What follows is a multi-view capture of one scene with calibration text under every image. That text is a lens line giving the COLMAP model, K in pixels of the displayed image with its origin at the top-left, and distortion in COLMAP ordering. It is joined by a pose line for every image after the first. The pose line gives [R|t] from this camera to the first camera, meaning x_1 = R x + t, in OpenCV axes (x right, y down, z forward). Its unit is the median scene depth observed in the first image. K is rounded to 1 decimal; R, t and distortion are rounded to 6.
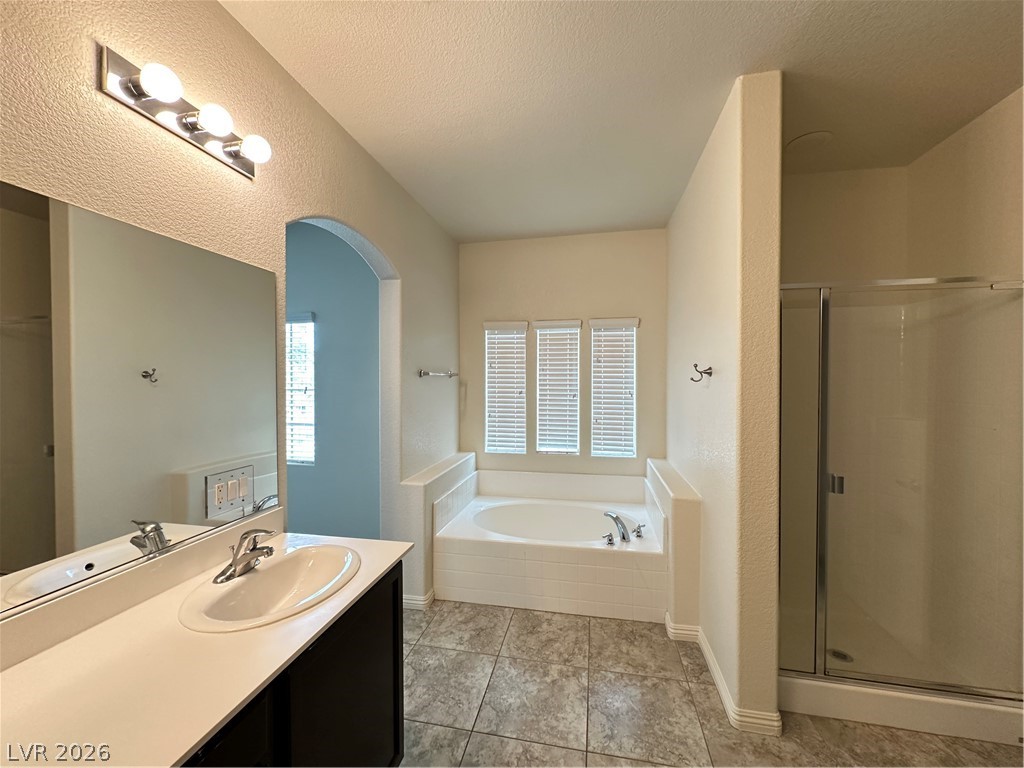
lens RADIAL K [[407.5, 0, 511.3], [0, 407.5, 384.0], [0, 0, 1]] dist [0.000436, -0.000459]
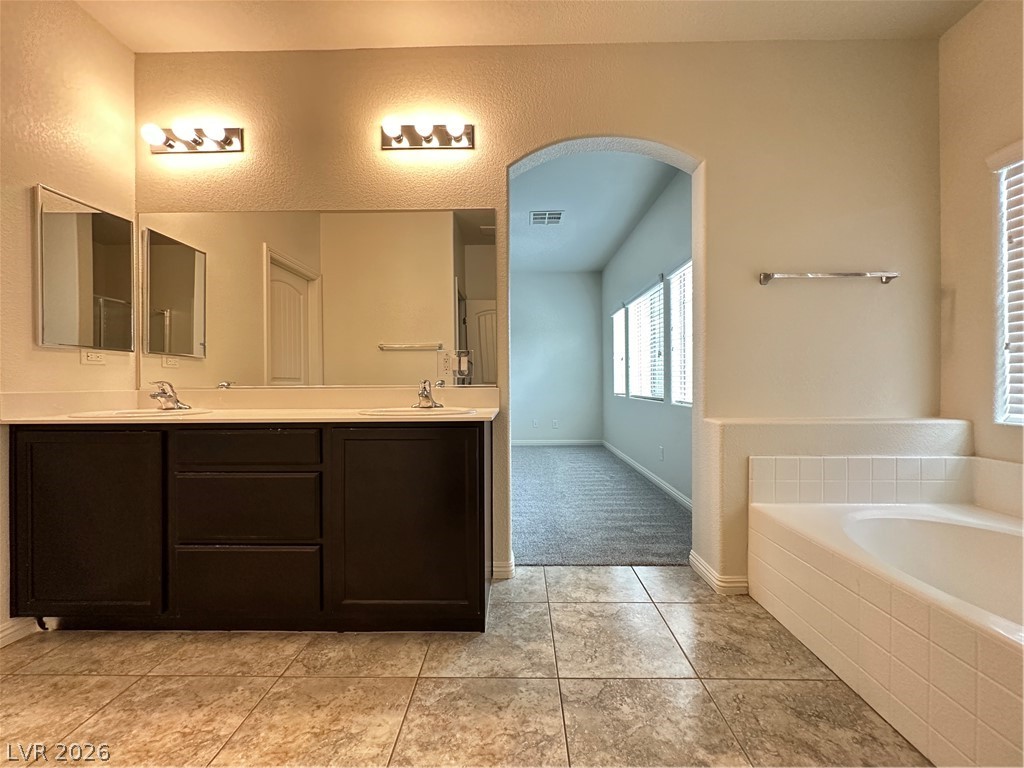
lens RADIAL K [[407.5, 0, 511.4], [0, 407.5, 383.5], [0, 0, 1]] dist [0.000436, -0.000459]
pose [[0.183762, 0.001242, -0.982970, 0.598049], [-0.004353, 0.999990, 0.000449, 0.240693], [0.982961, 0.004197, 0.183766, 0.673071]]
